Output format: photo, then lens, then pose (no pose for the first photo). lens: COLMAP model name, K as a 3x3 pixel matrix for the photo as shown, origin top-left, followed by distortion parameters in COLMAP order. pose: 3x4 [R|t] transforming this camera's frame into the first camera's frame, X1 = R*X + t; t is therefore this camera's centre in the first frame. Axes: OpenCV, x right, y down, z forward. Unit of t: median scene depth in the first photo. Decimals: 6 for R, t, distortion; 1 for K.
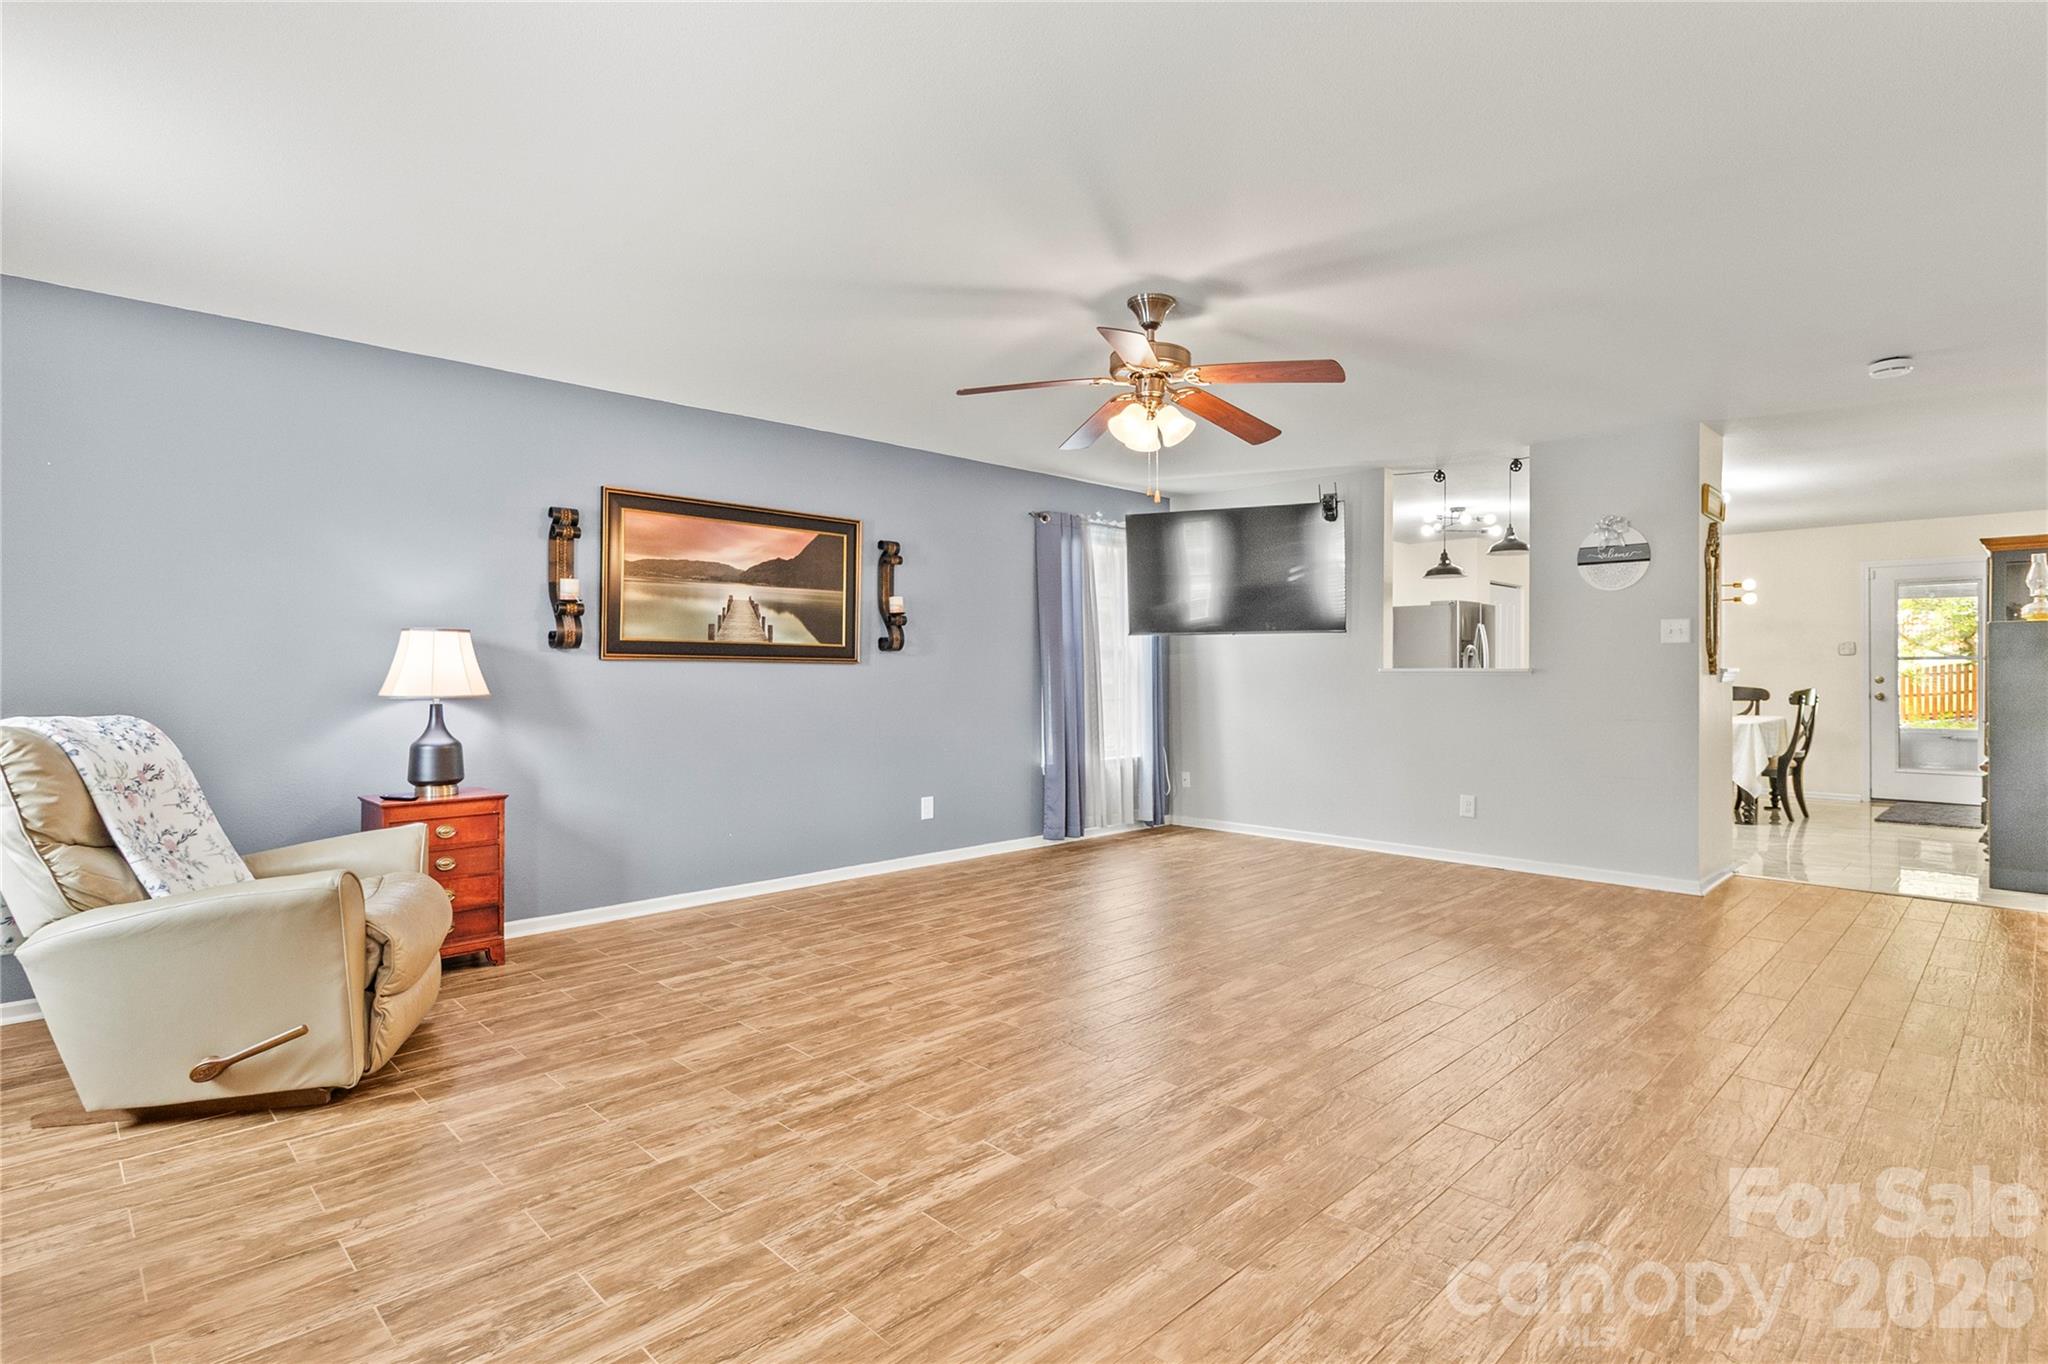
lens RADIAL K [[1067.9, 0, 1006.5], [0, 1067.9, 671.8], [0, 0, 1]] dist [0.001389, 0.000394]
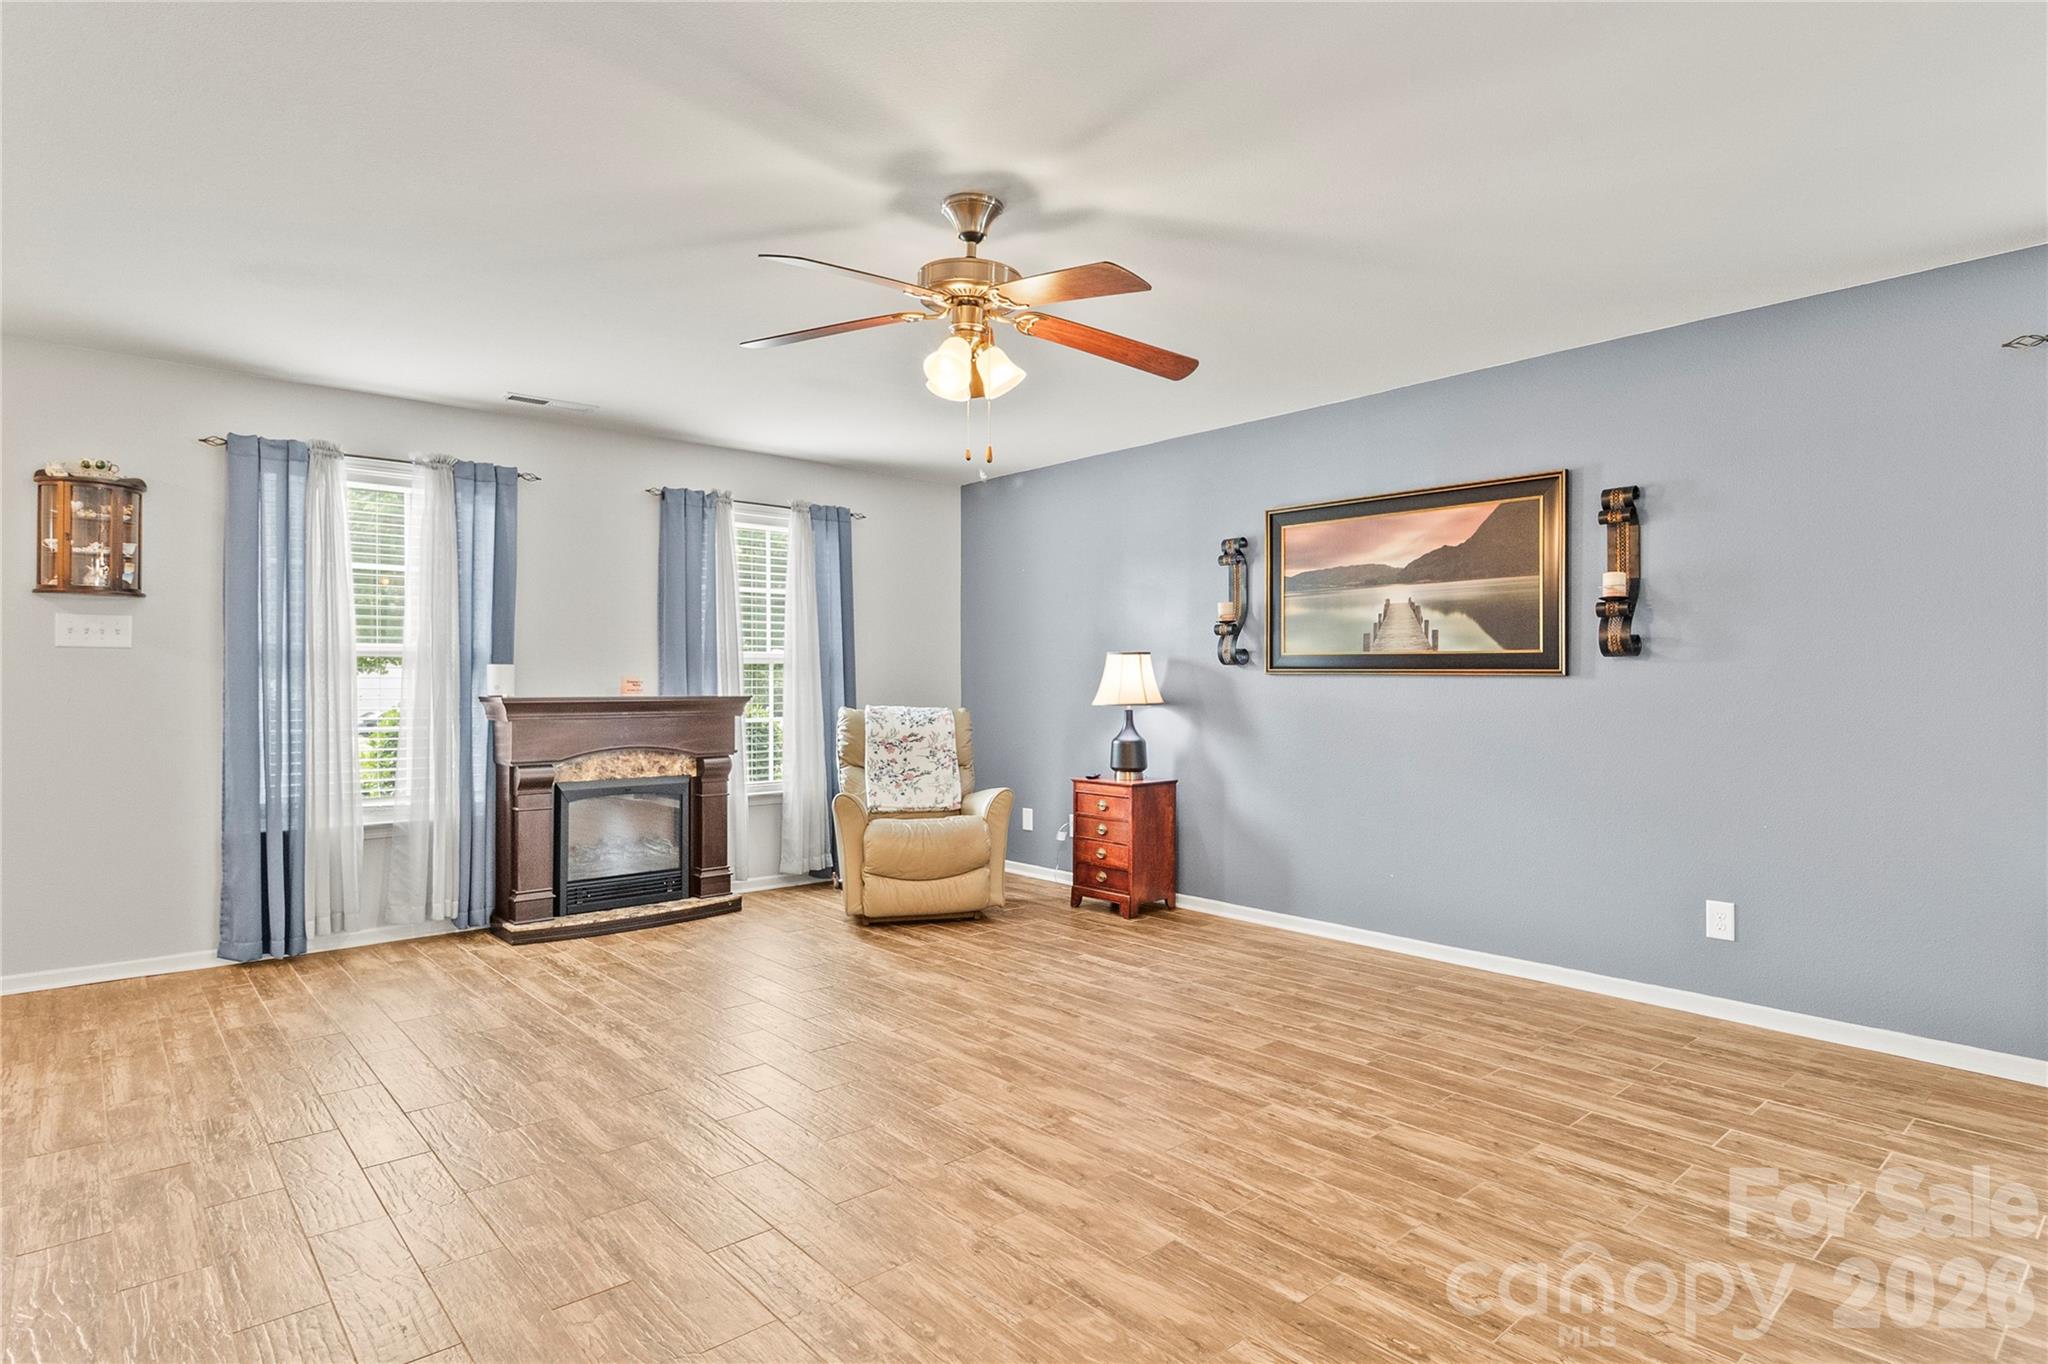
lens RADIAL K [[1085.0, 0, 1040.3], [0, 1085.0, 674.4], [0, 0, 1]] dist [0.001649, -0.000492]
pose [[-0.064779, -0.007380, -0.997872, 0.656964], [-0.003333, 0.999969, -0.007179, -0.003059], [0.997894, 0.002861, -0.064802, 0.794947]]
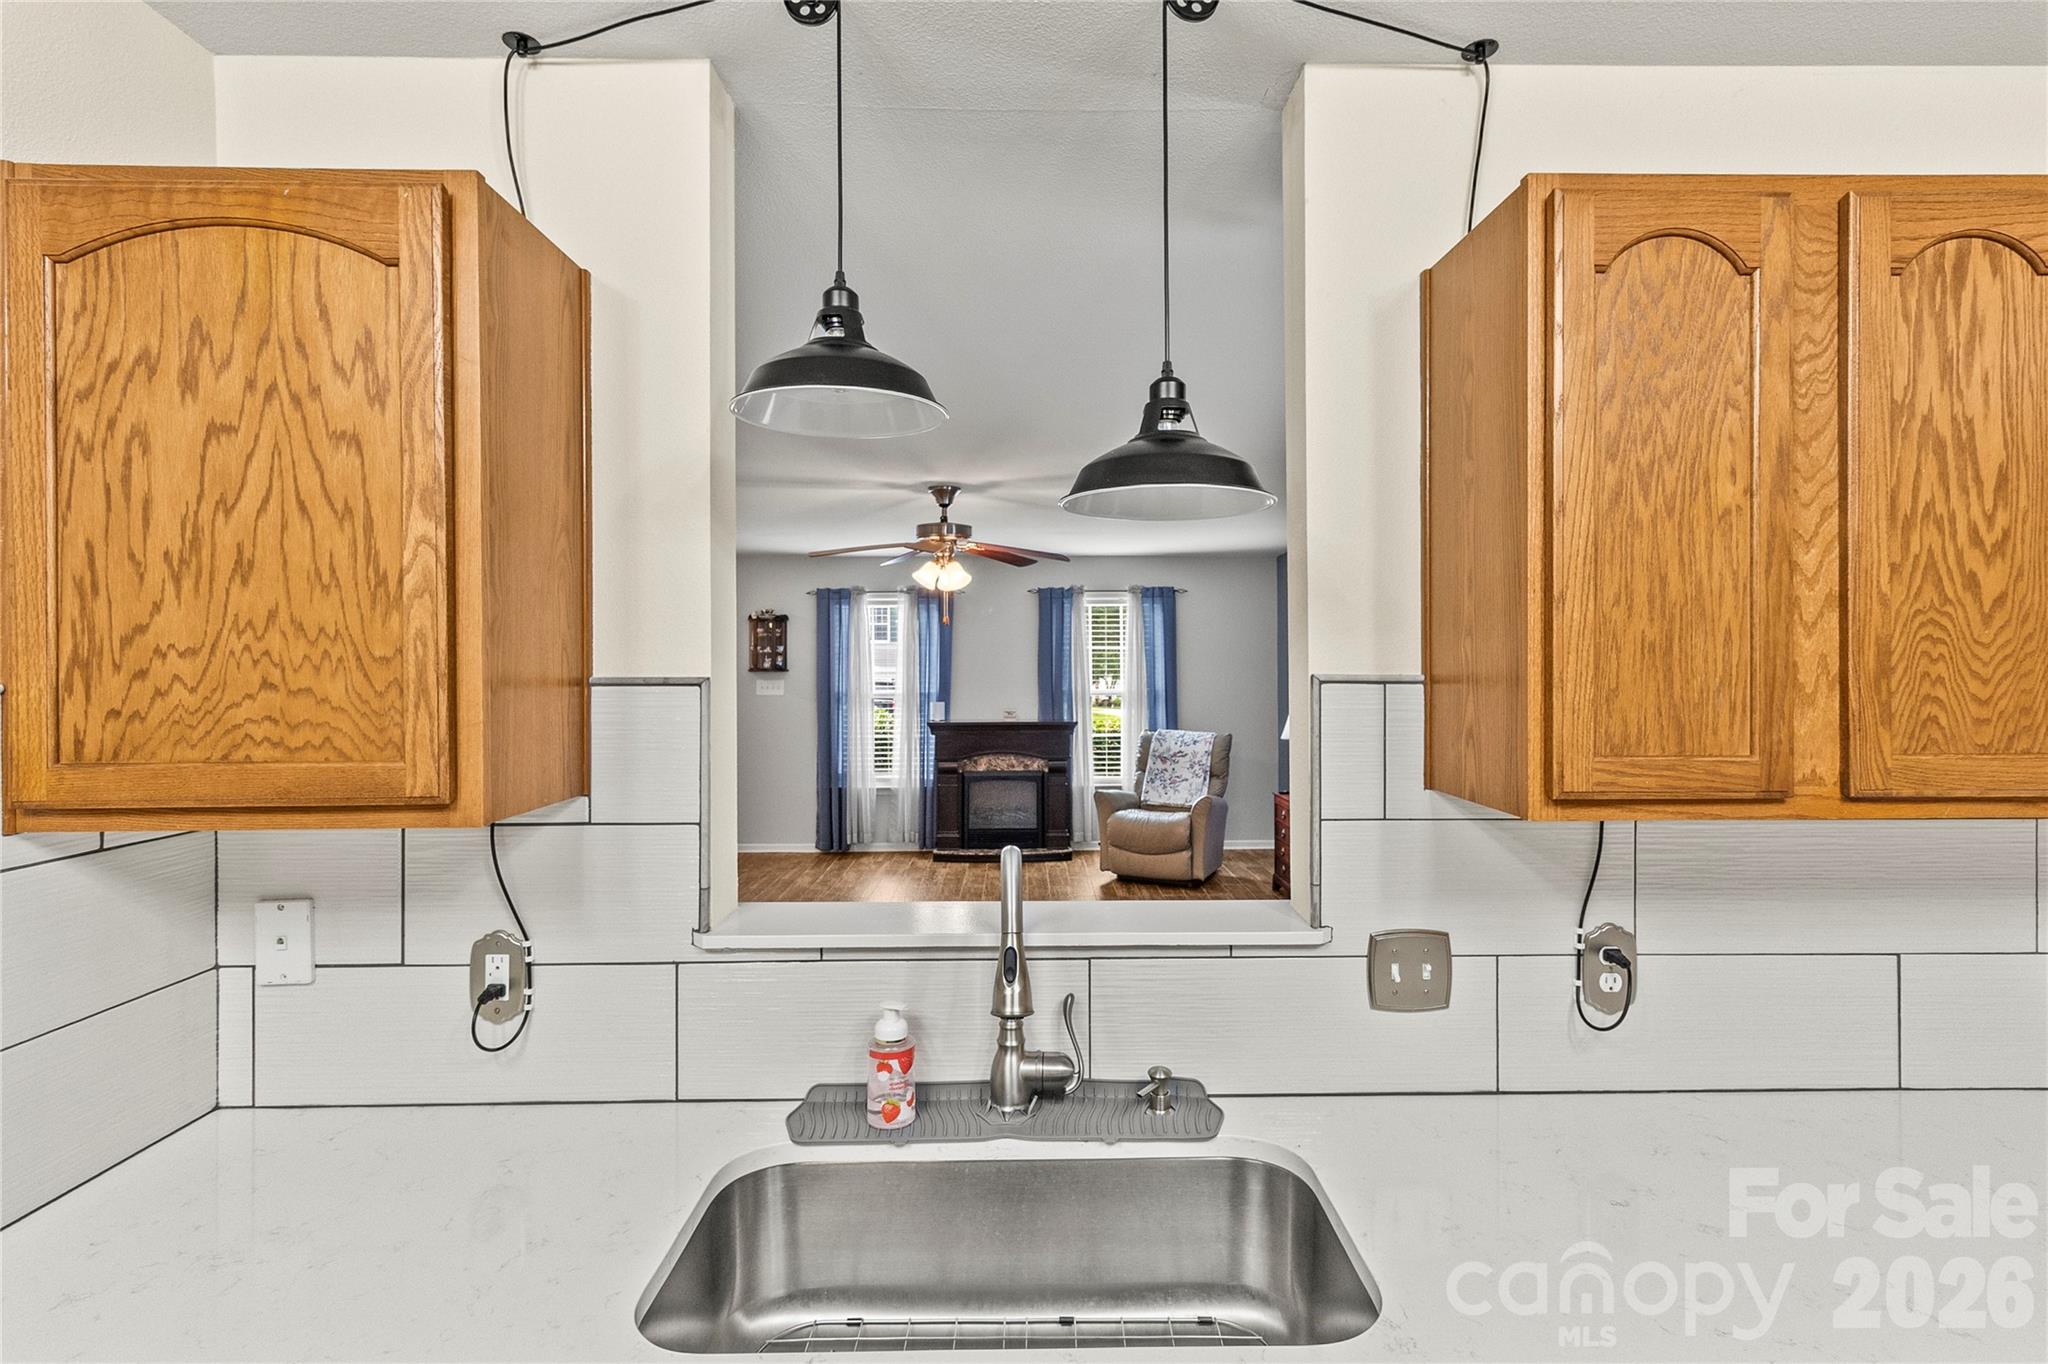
lens RADIAL K [[978.1, 0, 1049.8], [0, 978.1, 660.4], [0, 0, 1]] dist [0.006291, -0.000070]
pose [[-0.698013, 0.000370, -0.716085, 0.701691], [0.001756, 0.999998, -0.001195, -0.080966], [0.716083, -0.002092, -0.698012, 1.454073]]
